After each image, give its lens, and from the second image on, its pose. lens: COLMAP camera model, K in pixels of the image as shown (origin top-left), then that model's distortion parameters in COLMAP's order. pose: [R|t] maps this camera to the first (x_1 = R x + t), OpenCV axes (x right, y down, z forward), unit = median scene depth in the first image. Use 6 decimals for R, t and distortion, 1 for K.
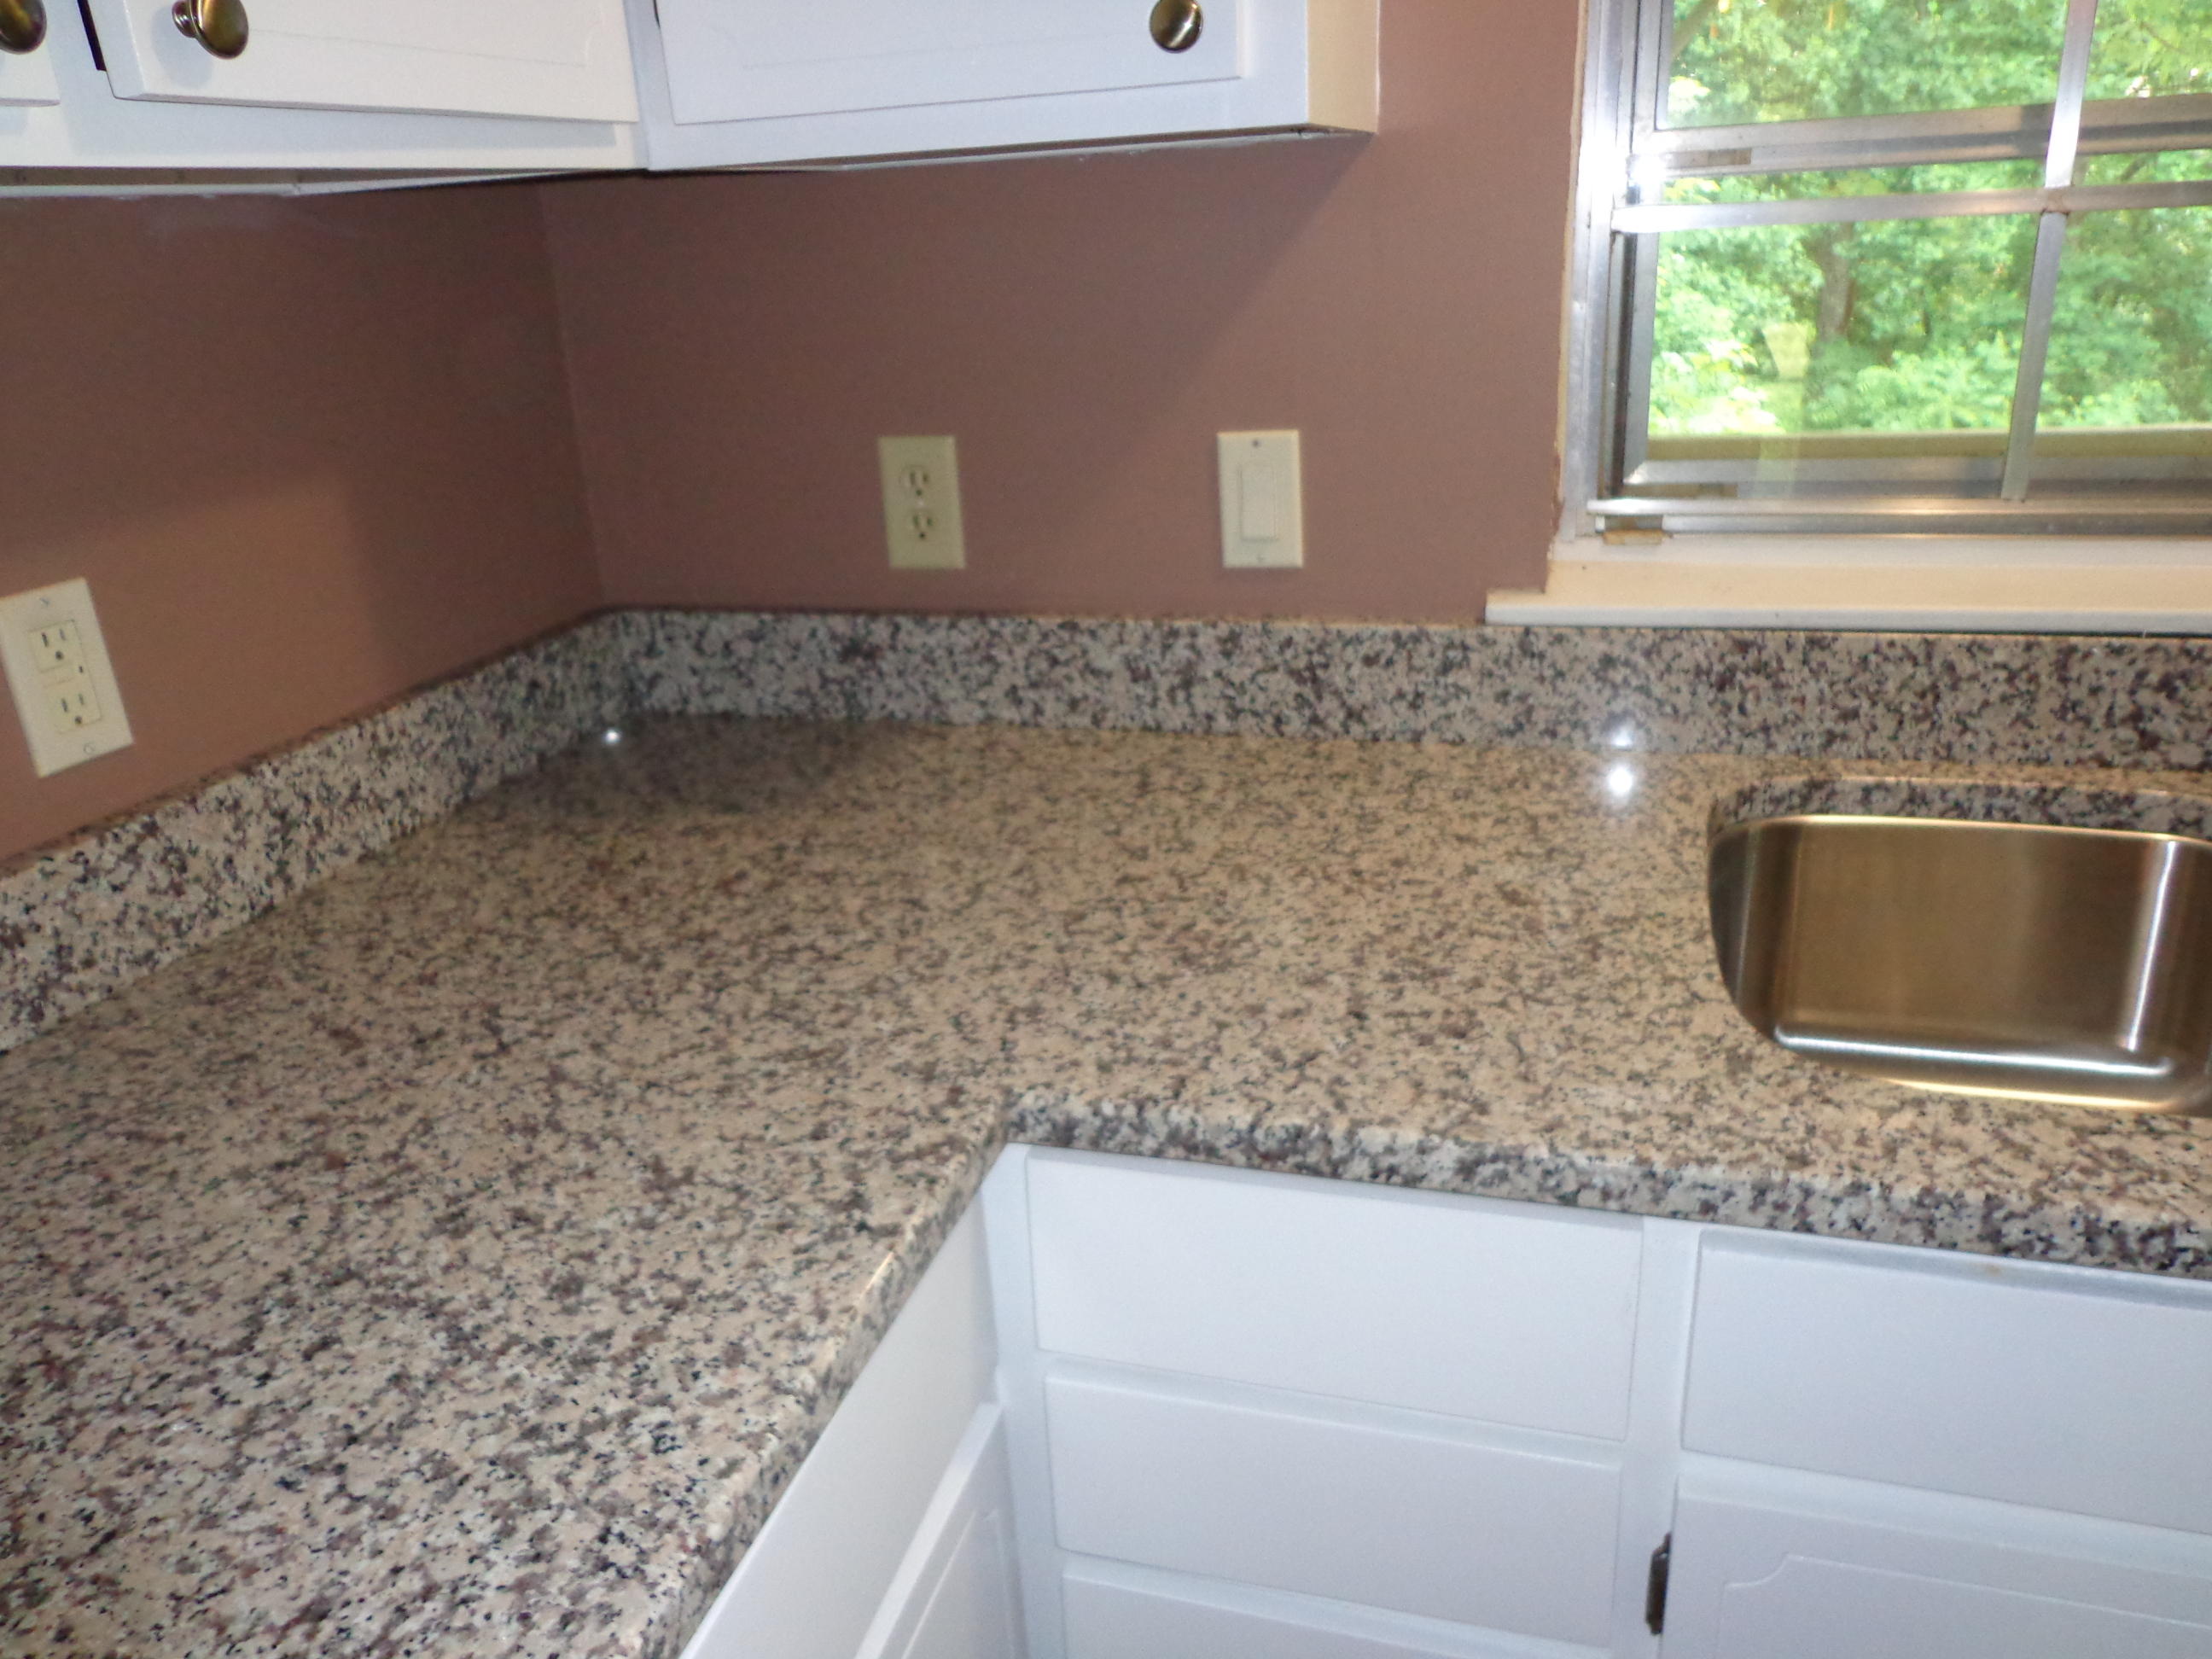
lens RADIAL K [[1623.1, 0, 1106.0], [0, 1623.1, 829.5], [0, 0, 1]] dist [0.000324, 0.000649]
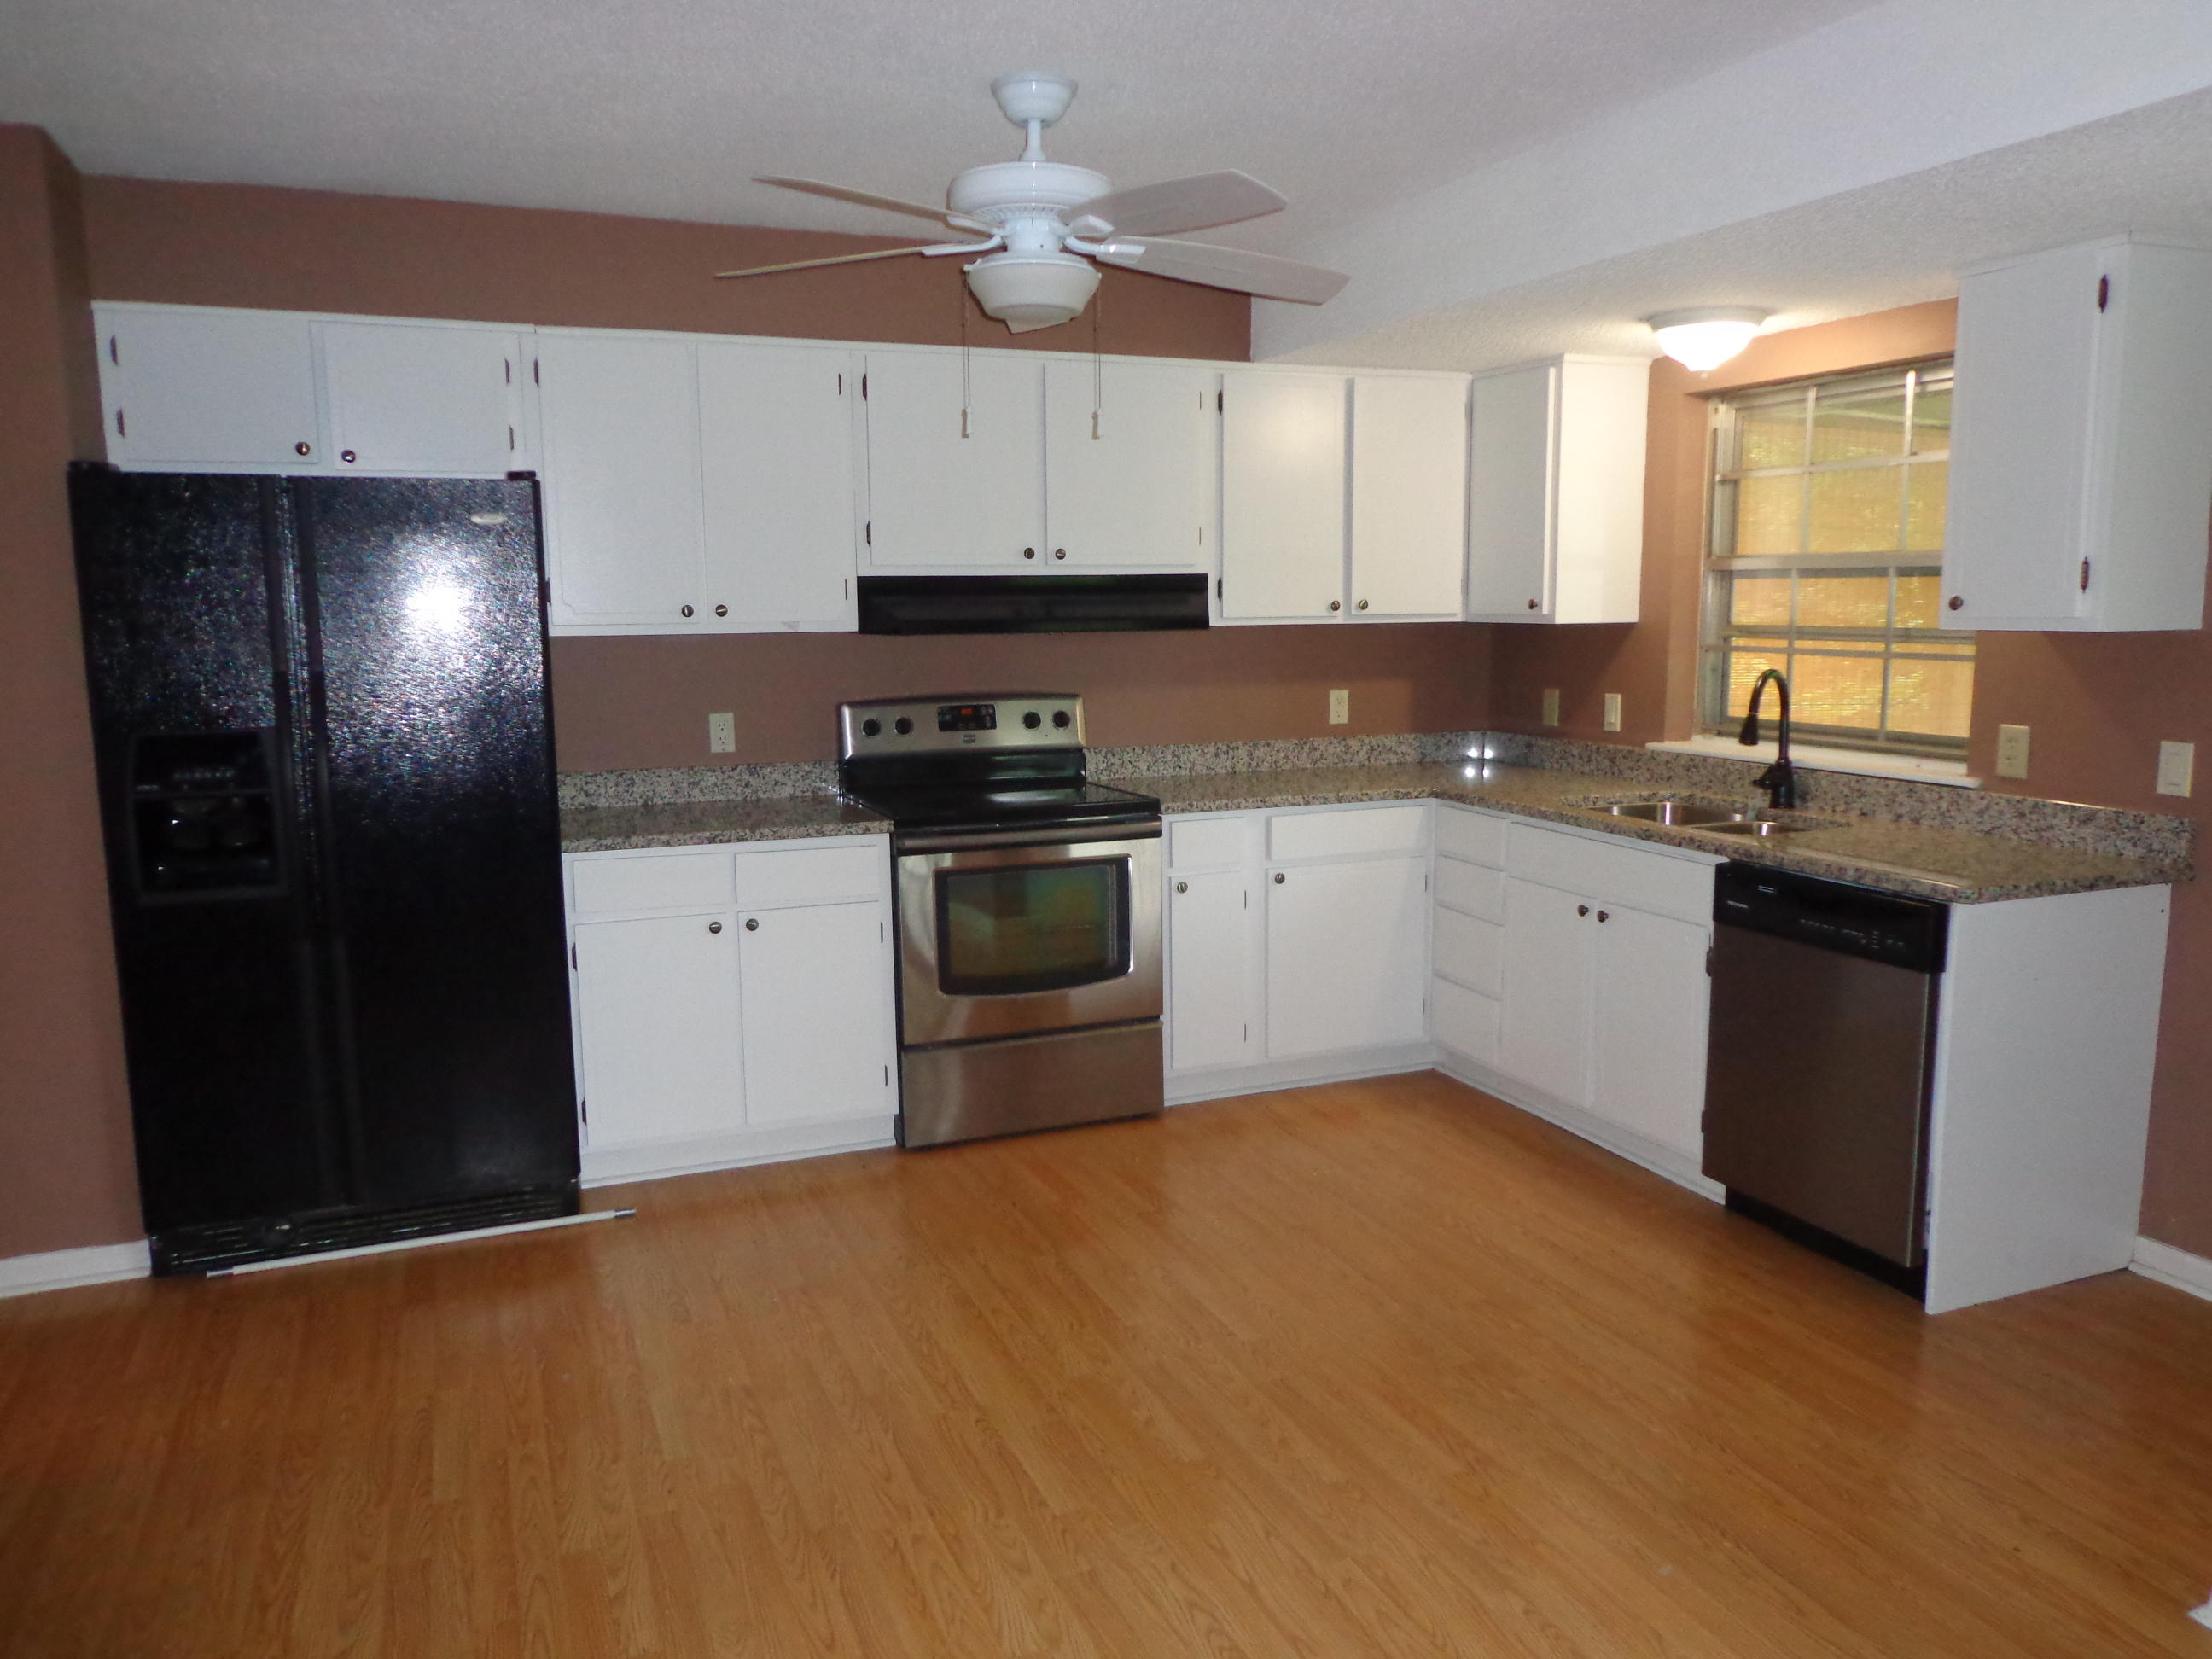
lens RADIAL K [[1598.9, 0, 1106.0], [0, 1598.9, 829.5], [0, 0, 1]] dist [-0.035090, 0.000357]
pose [[0.627071, 0.161638, -0.762008, 2.161493], [-0.305725, 0.950811, -0.049899, 0.577186], [0.716460, 0.264255, 0.645643, -2.072969]]
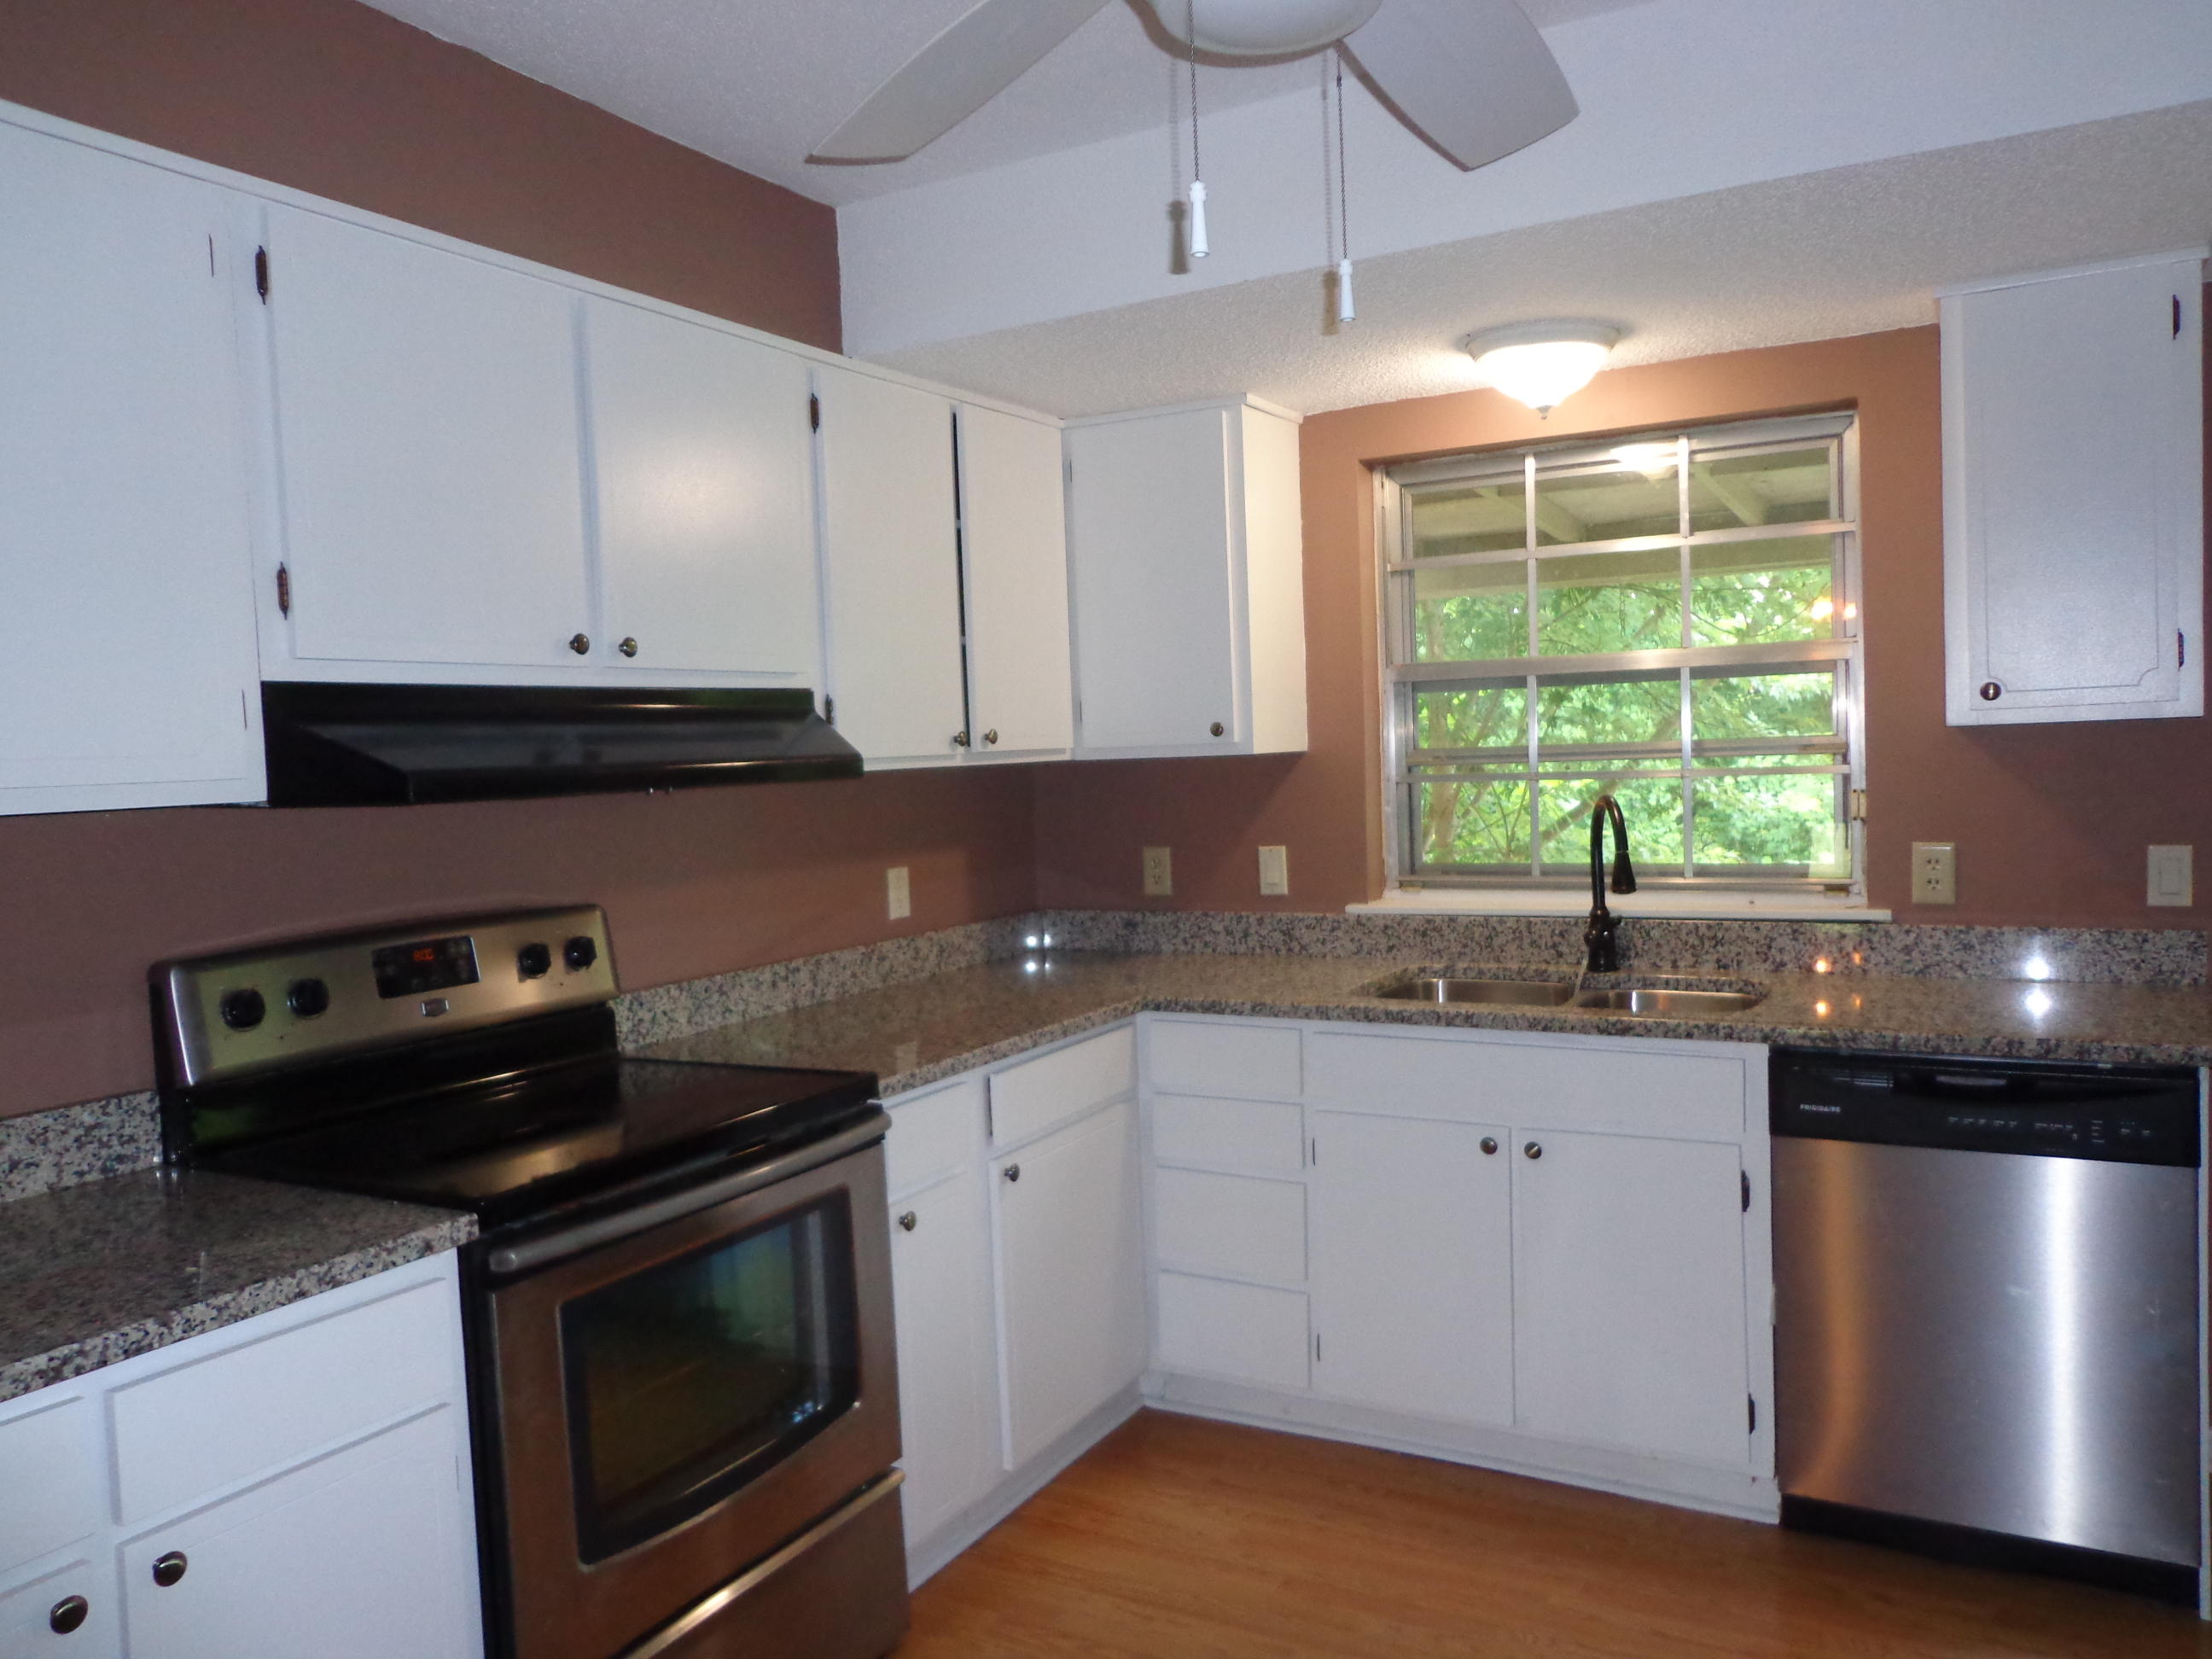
lens RADIAL K [[1623.1, 0, 1106.0], [0, 1623.1, 829.5], [0, 0, 1]] dist [0.000324, 0.000649]
pose [[0.975727, 0.029159, -0.217040, 0.419485], [-0.093644, 0.951468, -0.293156, 0.577046], [0.197958, 0.306364, 0.931103, -1.684583]]
